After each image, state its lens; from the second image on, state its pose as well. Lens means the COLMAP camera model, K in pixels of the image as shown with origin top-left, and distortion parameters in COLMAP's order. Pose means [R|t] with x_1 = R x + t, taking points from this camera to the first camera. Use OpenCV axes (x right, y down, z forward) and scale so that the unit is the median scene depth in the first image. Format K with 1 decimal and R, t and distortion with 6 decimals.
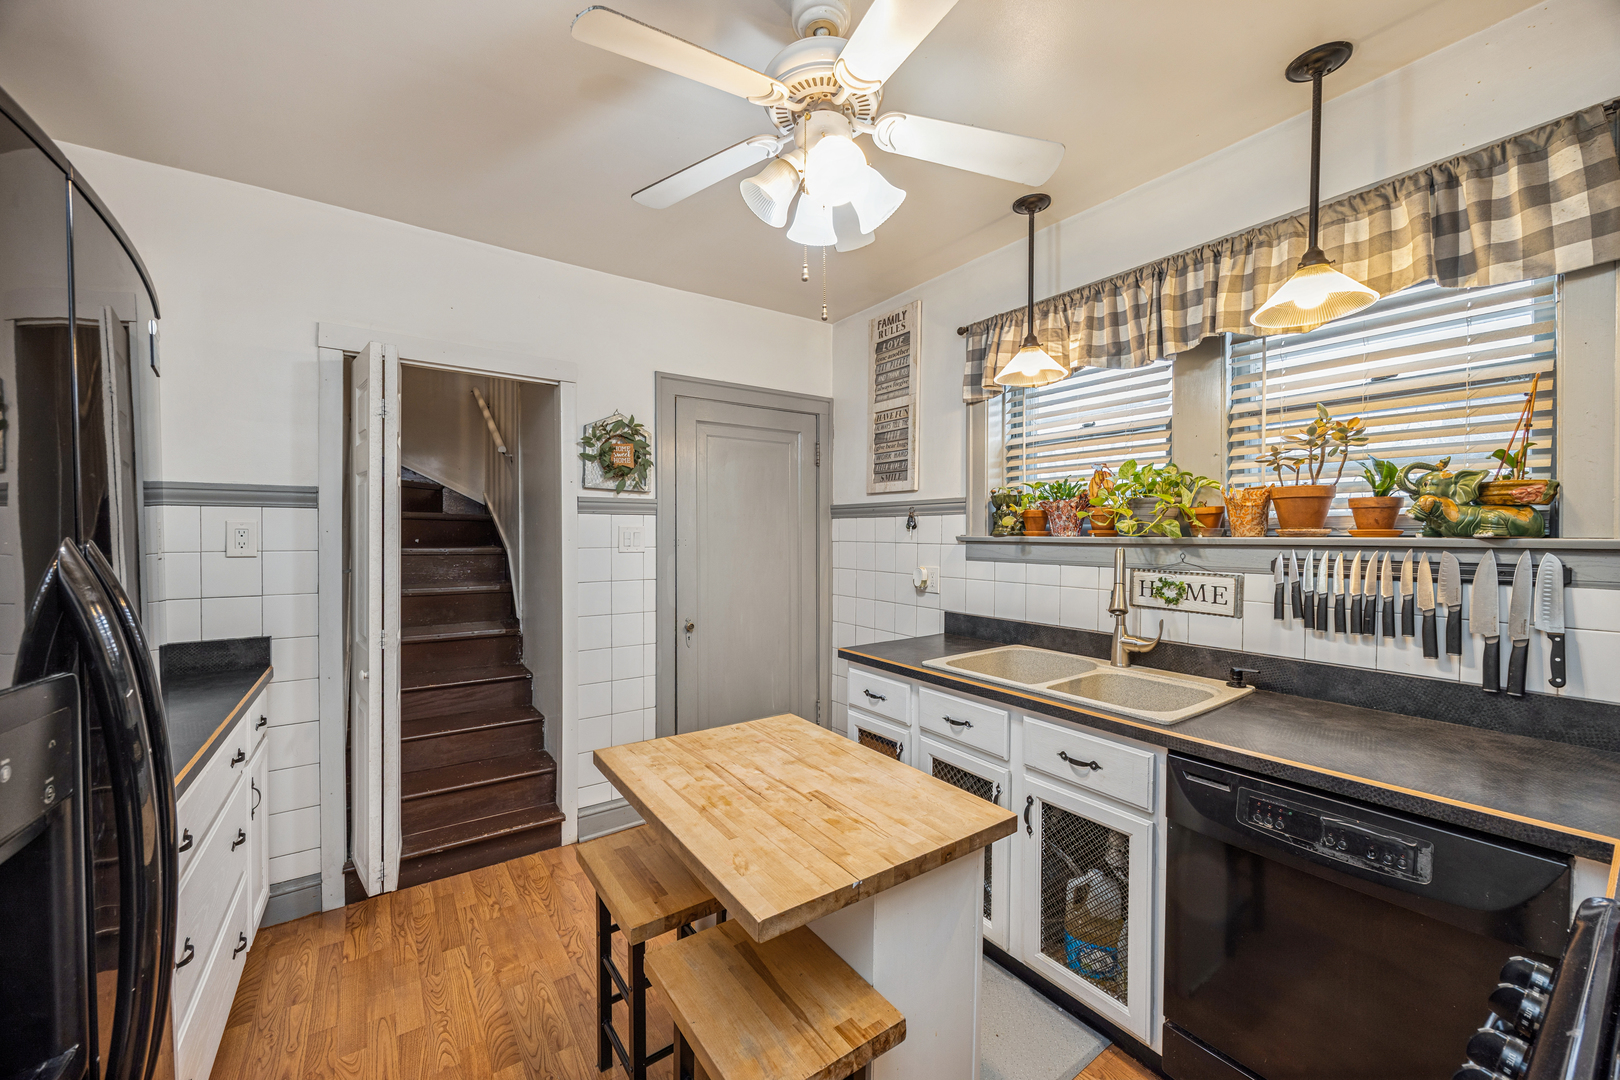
lens RADIAL K [[605.8, 0, 803.2], [0, 605.8, 530.2], [0, 0, 1]] dist [0.012344, 0.000206]
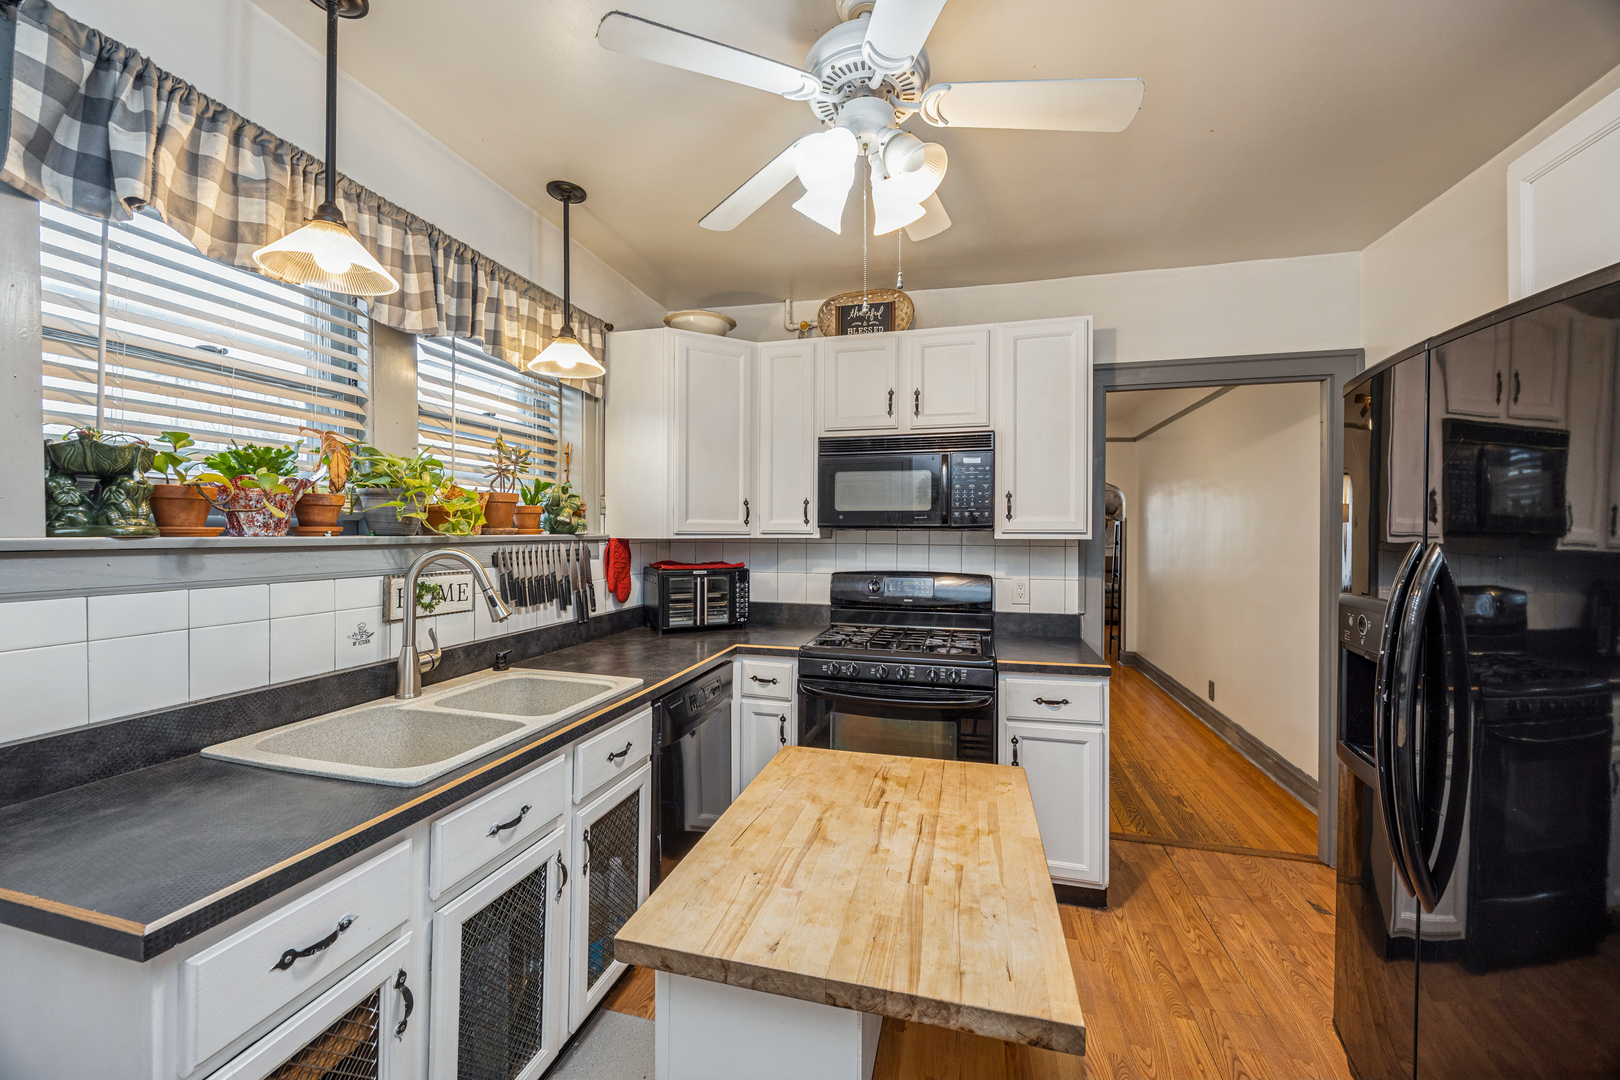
lens RADIAL K [[605.8, 0, 803.2], [0, 605.8, 530.2], [0, 0, 1]] dist [0.012344, 0.000206]
pose [[-0.629696, -0.001773, 0.776839, -0.533845], [-0.008947, 0.999948, -0.004971, 0.003555], [-0.776790, -0.010080, -0.629679, 1.375009]]
